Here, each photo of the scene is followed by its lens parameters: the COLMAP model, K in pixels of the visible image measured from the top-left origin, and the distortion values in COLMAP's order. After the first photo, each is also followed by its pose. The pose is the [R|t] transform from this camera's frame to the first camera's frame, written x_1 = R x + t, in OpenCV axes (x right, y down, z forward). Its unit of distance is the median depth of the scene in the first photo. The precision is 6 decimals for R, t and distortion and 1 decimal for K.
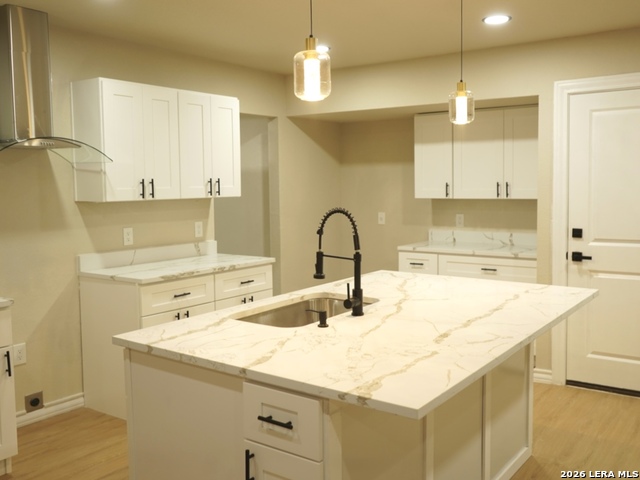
lens RADIAL K [[612.7, 0, 332.2], [0, 612.7, 235.8], [0, 0, 1]] dist [-0.011712, 0.005803]
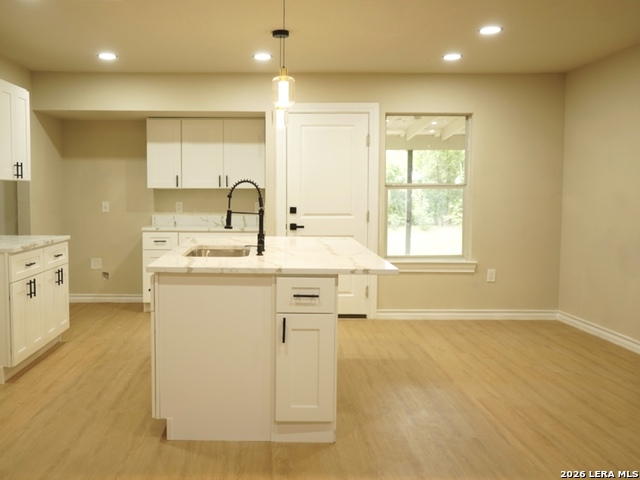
lens RADIAL K [[612.4, 0, 261.6], [0, 612.4, 242.0], [0, 0, 1]] dist [-0.012858, -0.000297]
pose [[0.820251, -0.033528, 0.571021, -0.471155], [0.036542, 0.999313, 0.006184, 0.056956], [-0.570836, 0.015794, 0.820912, -0.132727]]
